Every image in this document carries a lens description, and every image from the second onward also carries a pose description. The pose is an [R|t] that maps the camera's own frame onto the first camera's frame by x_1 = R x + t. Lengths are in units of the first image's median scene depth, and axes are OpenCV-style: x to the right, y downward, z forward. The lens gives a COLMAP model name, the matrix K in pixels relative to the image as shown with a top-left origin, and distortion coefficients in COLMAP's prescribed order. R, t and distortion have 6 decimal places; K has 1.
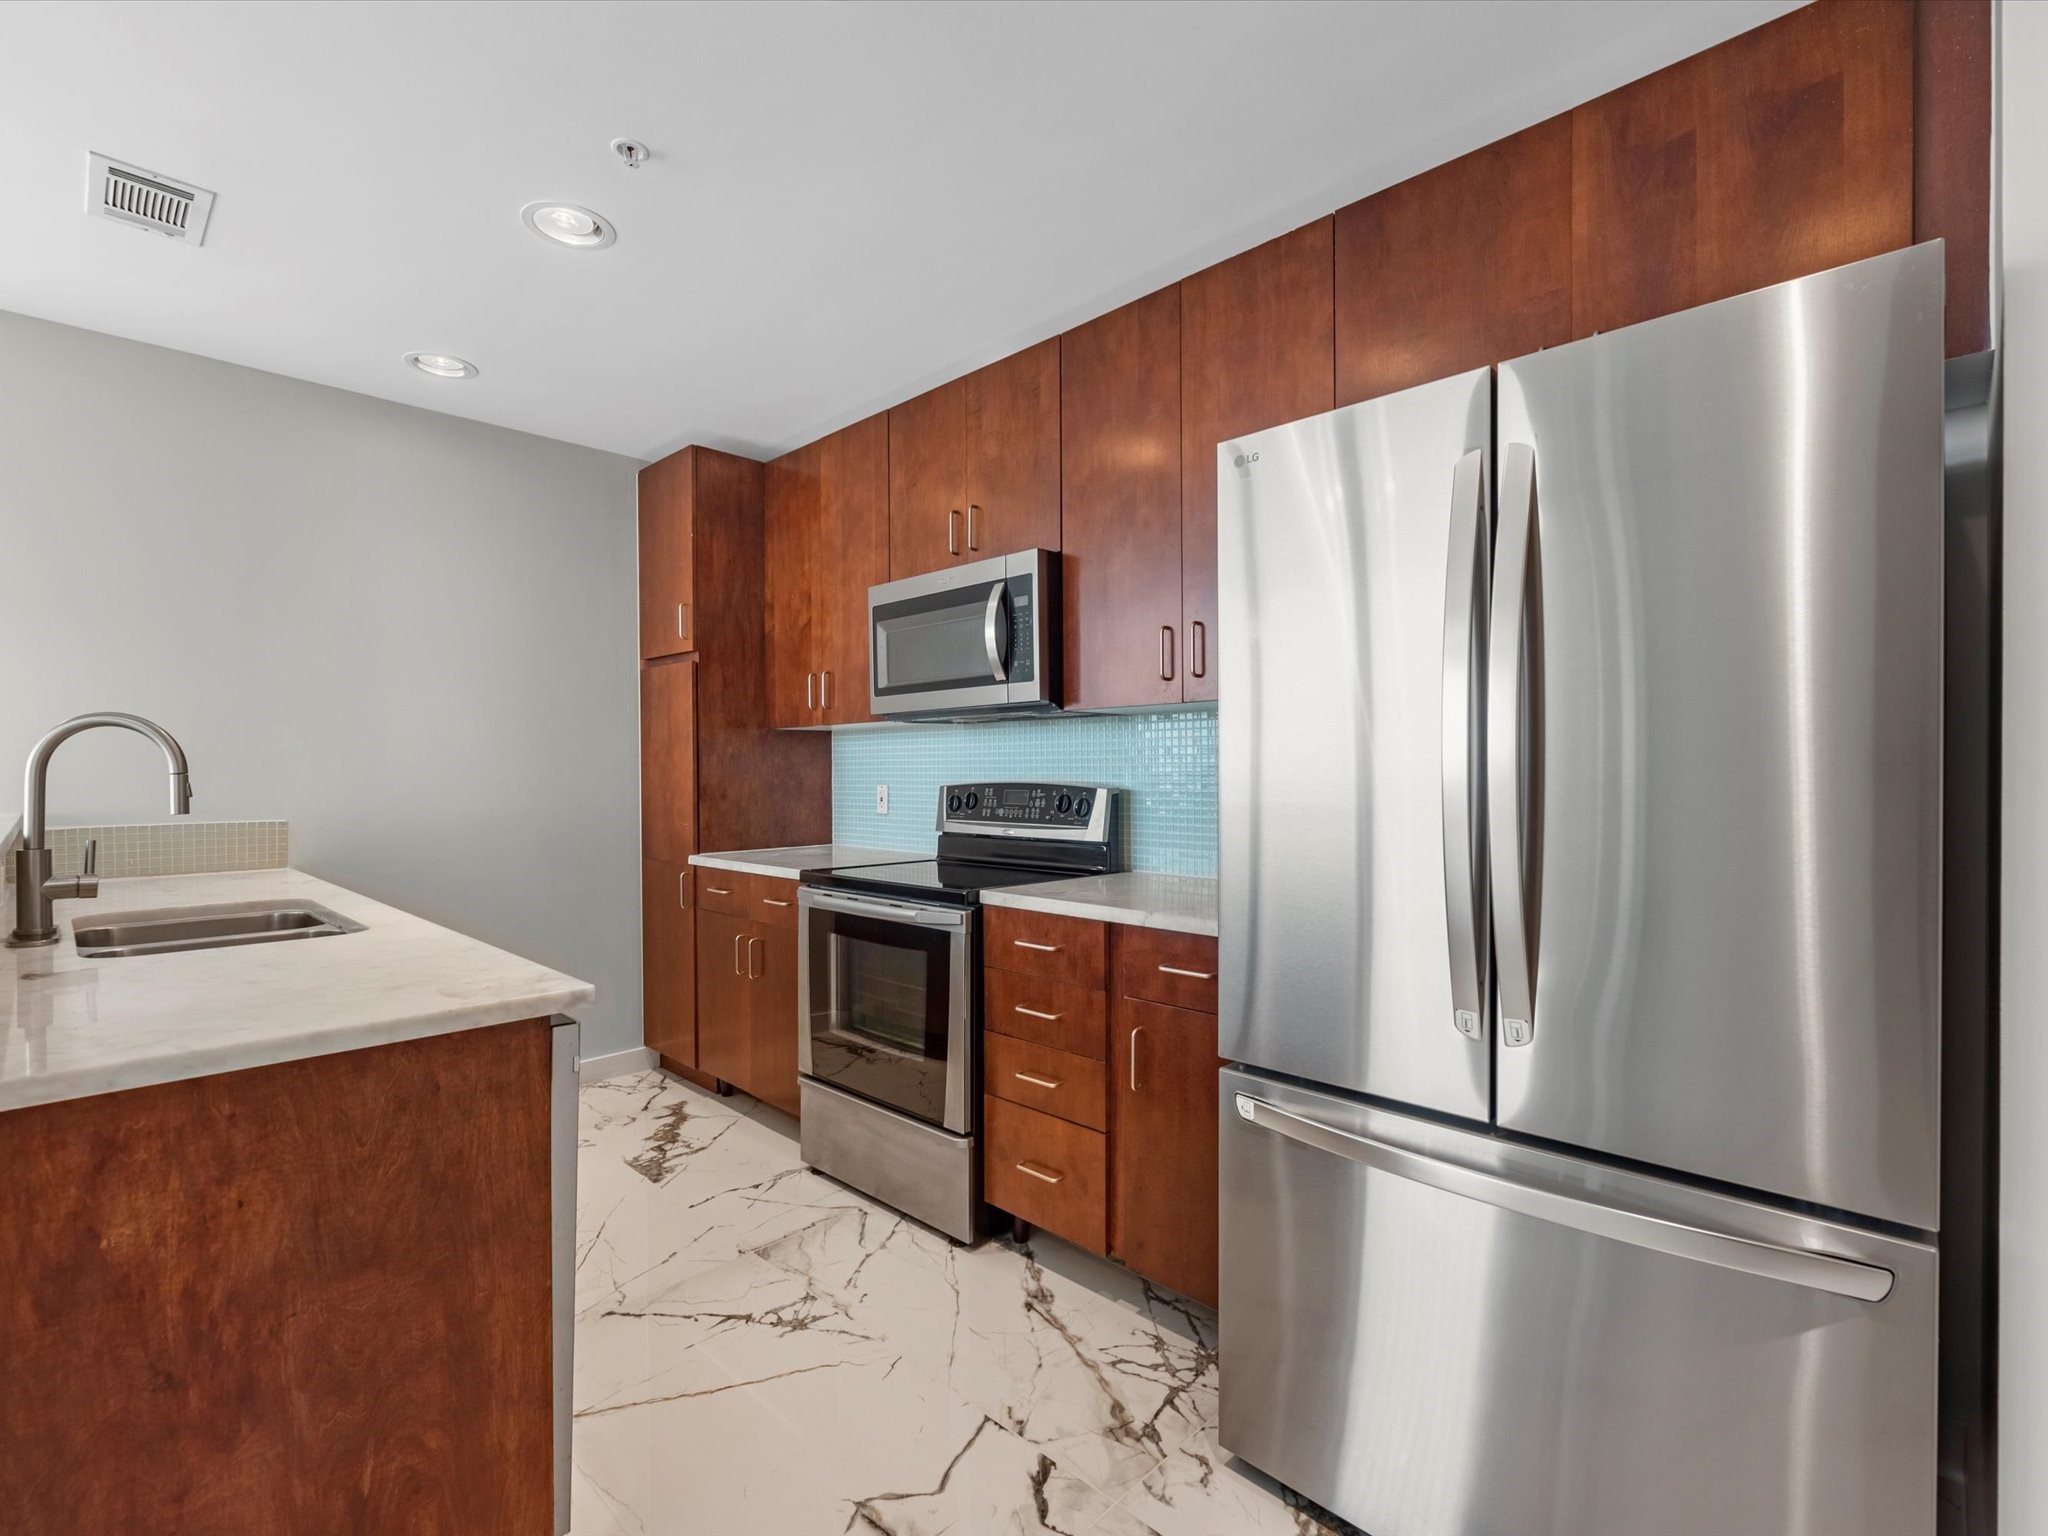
lens RADIAL K [[939.8, 0, 1023.4], [0, 939.8, 784.3], [0, 0, 1]] dist [-0.004319, -0.000156]
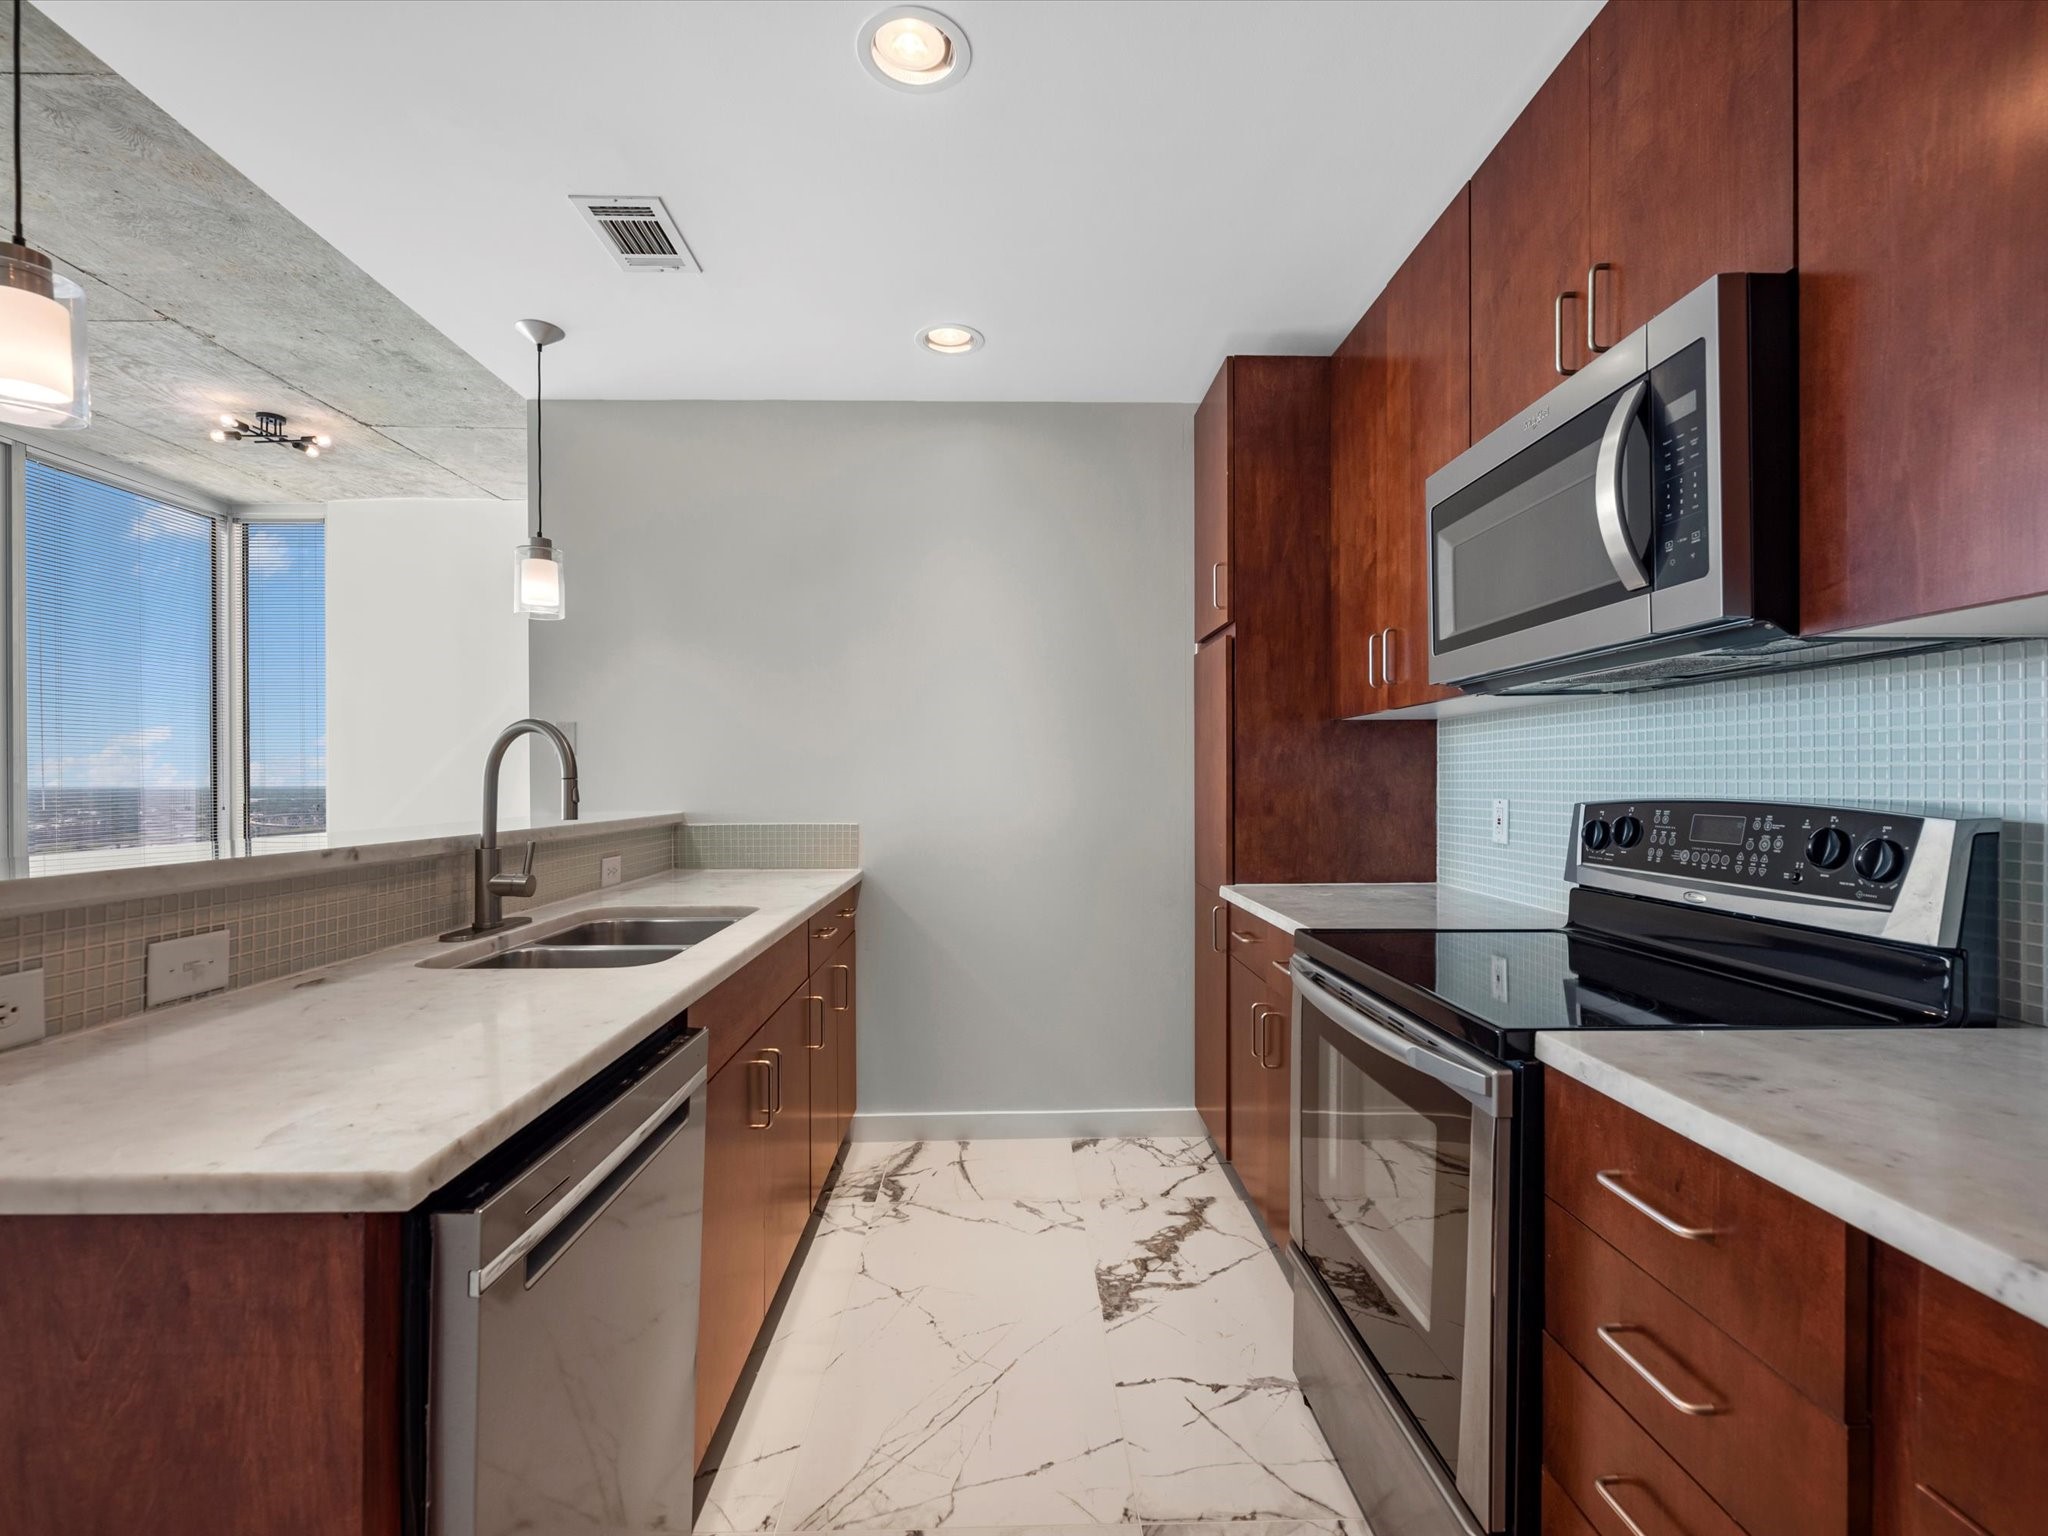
lens RADIAL K [[926.1, 0, 1021.5], [0, 926.1, 787.8], [0, 0, 1]] dist [-0.002265, -0.001198]
pose [[0.712955, 0.008644, -0.701156, 0.076192], [-0.010981, 0.999939, 0.001161, -0.005045], [0.701124, 0.006872, 0.713006, 0.398178]]
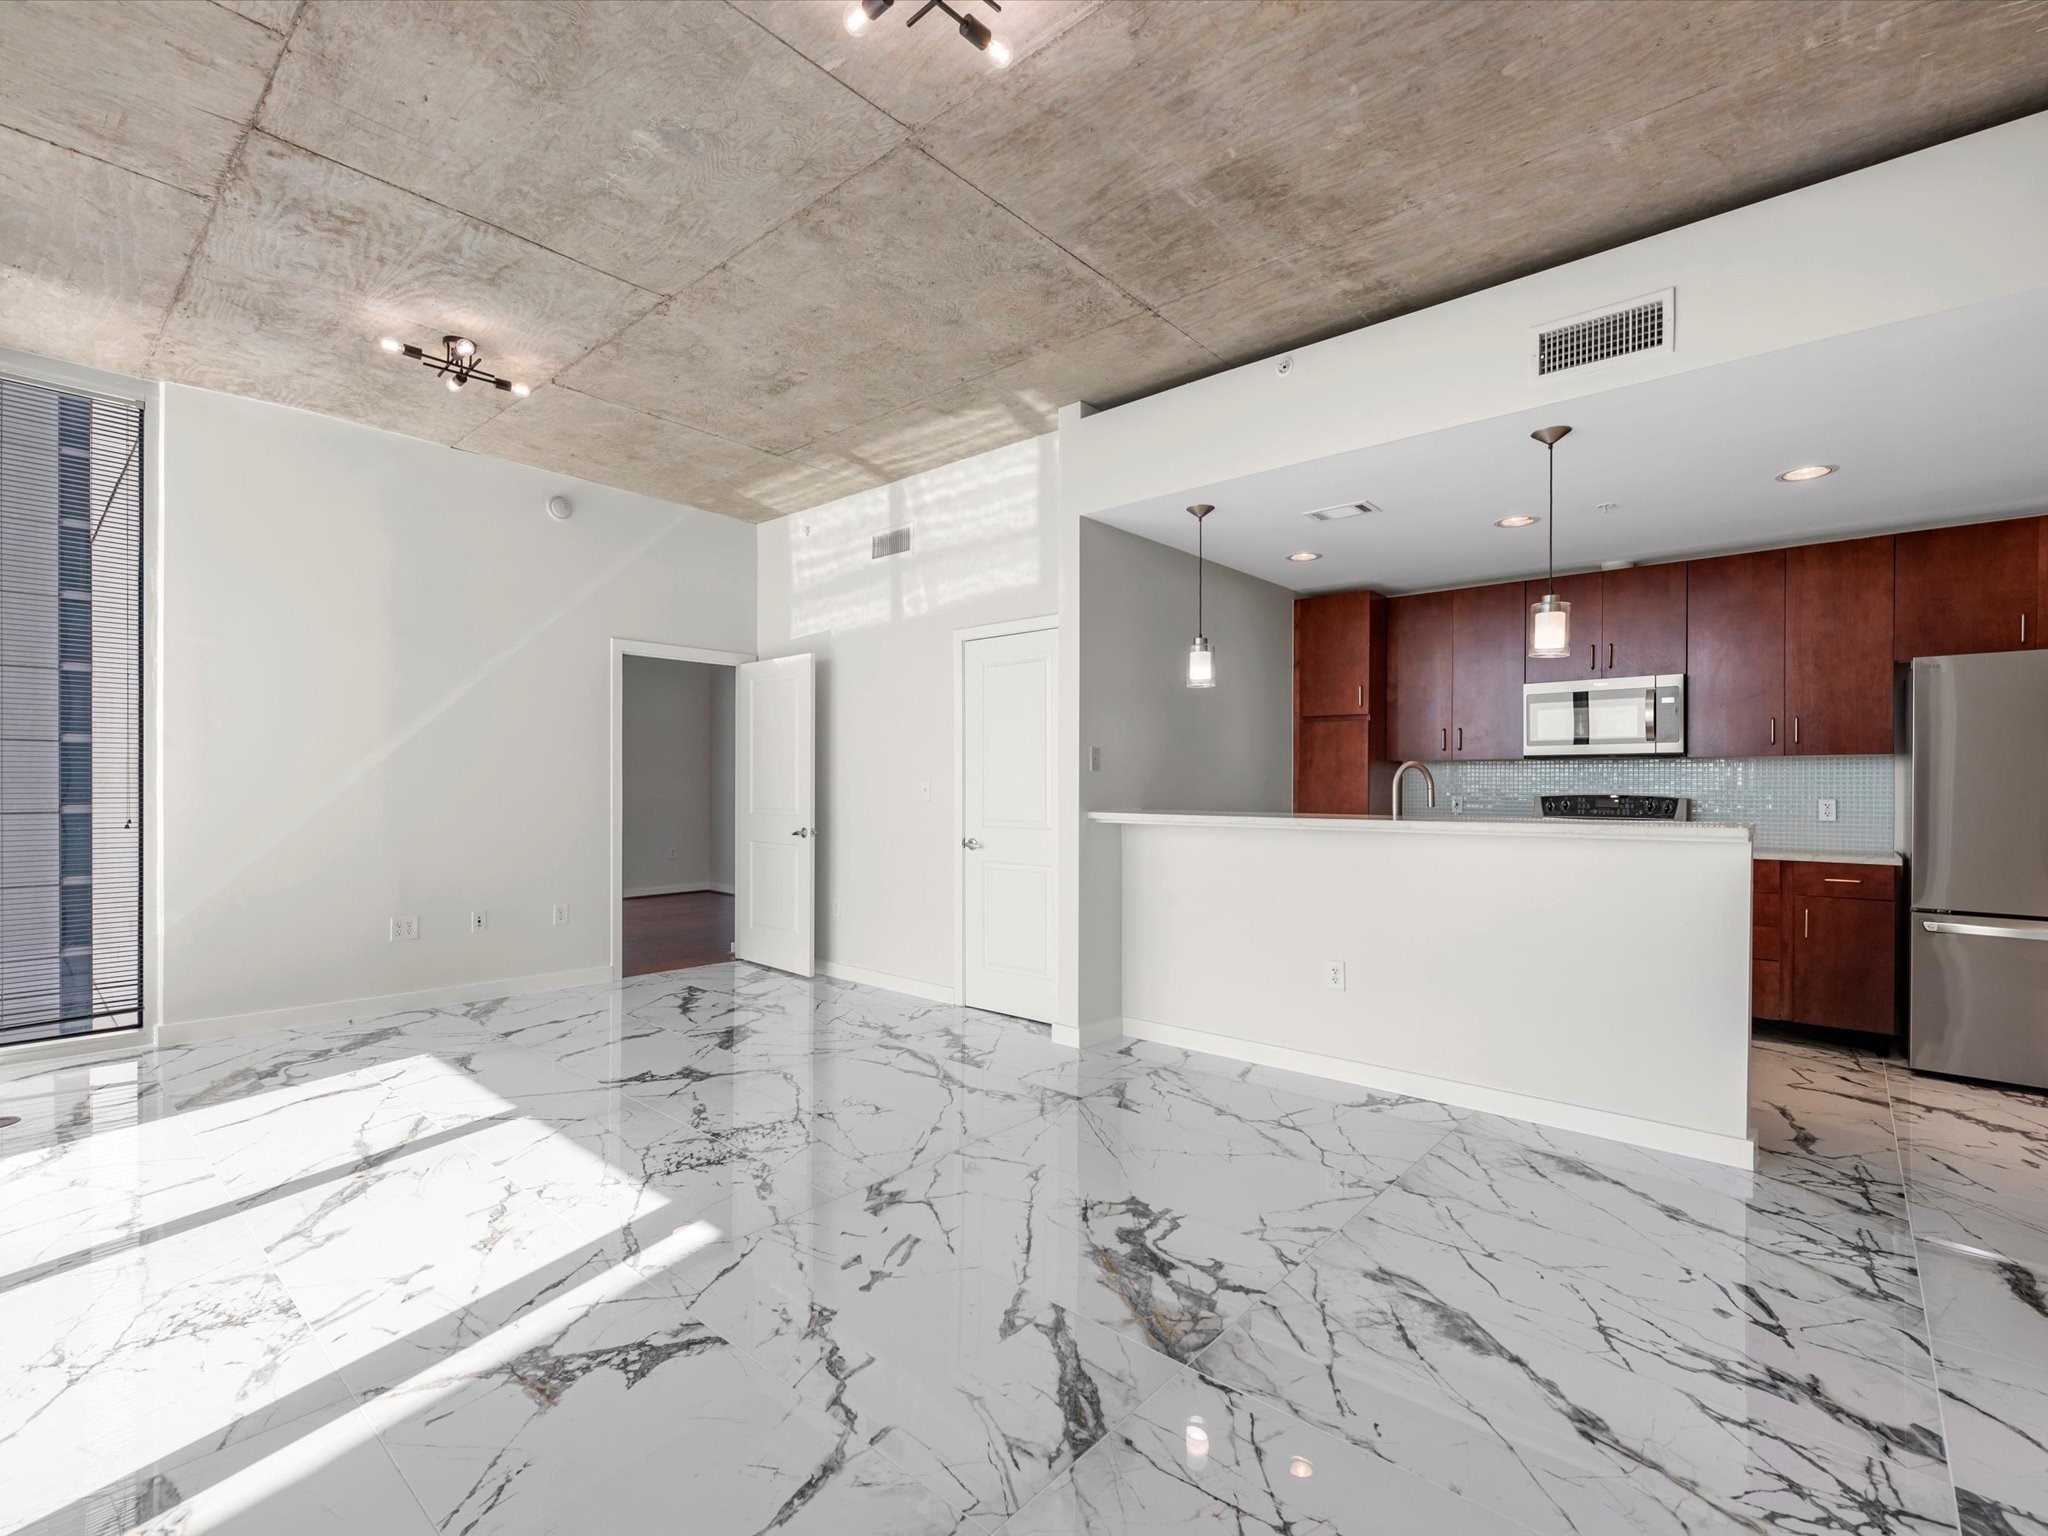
lens RADIAL K [[926.1, 0, 1021.5], [0, 926.1, 787.8], [0, 0, 1]] dist [-0.002265, -0.001198]
pose [[0.998882, 0.006416, 0.046839, -1.236305], [-0.006073, 0.999954, -0.007458, 0.005999], [-0.046884, 0.007165, 0.998875, -0.721710]]
